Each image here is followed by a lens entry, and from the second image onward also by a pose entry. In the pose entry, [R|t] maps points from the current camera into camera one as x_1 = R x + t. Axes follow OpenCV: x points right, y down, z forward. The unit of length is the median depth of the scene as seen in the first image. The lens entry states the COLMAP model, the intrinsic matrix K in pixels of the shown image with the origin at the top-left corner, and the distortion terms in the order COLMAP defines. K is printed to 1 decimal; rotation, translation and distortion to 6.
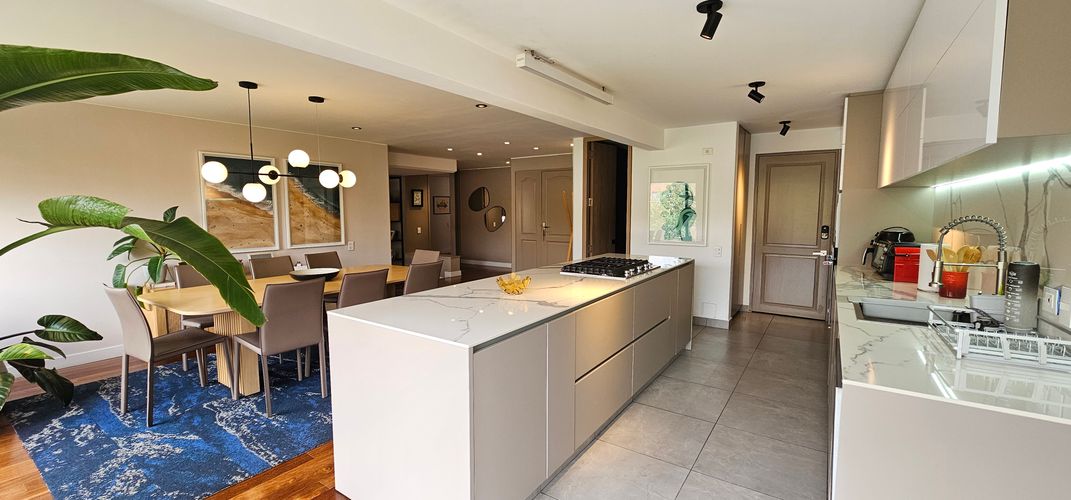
lens RADIAL K [[442.0, 0, 535.5], [0, 442.0, 250.0], [0, 0, 1]] dist [-0.000971, -0.000006]
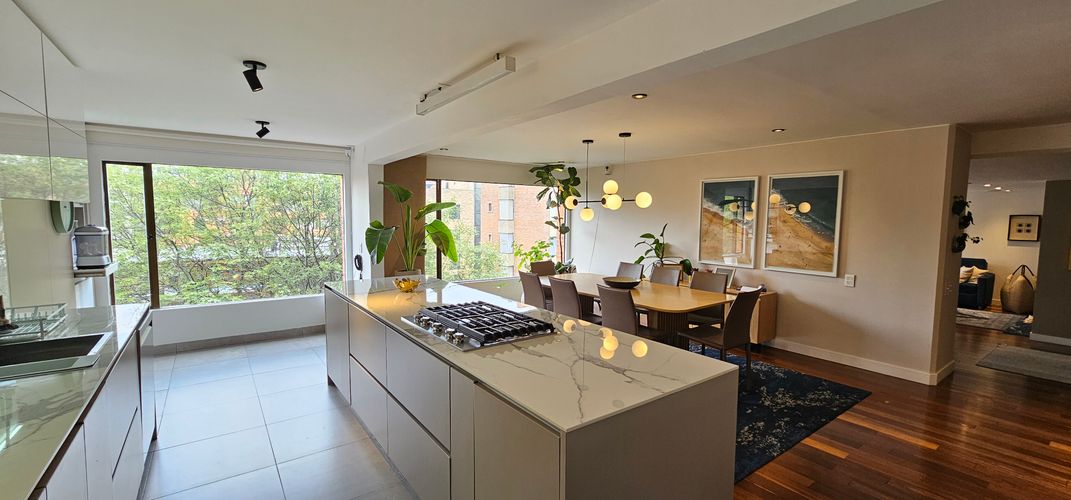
lens RADIAL K [[442.0, 0, 535.5], [0, 442.0, 250.0], [0, 0, 1]] dist [-0.000971, -0.000006]
pose [[-0.353677, 0.068110, -0.932885, 0.501995], [-0.096835, 0.989320, 0.108943, -0.099837], [0.930342, 0.128866, -0.343304, 0.858149]]
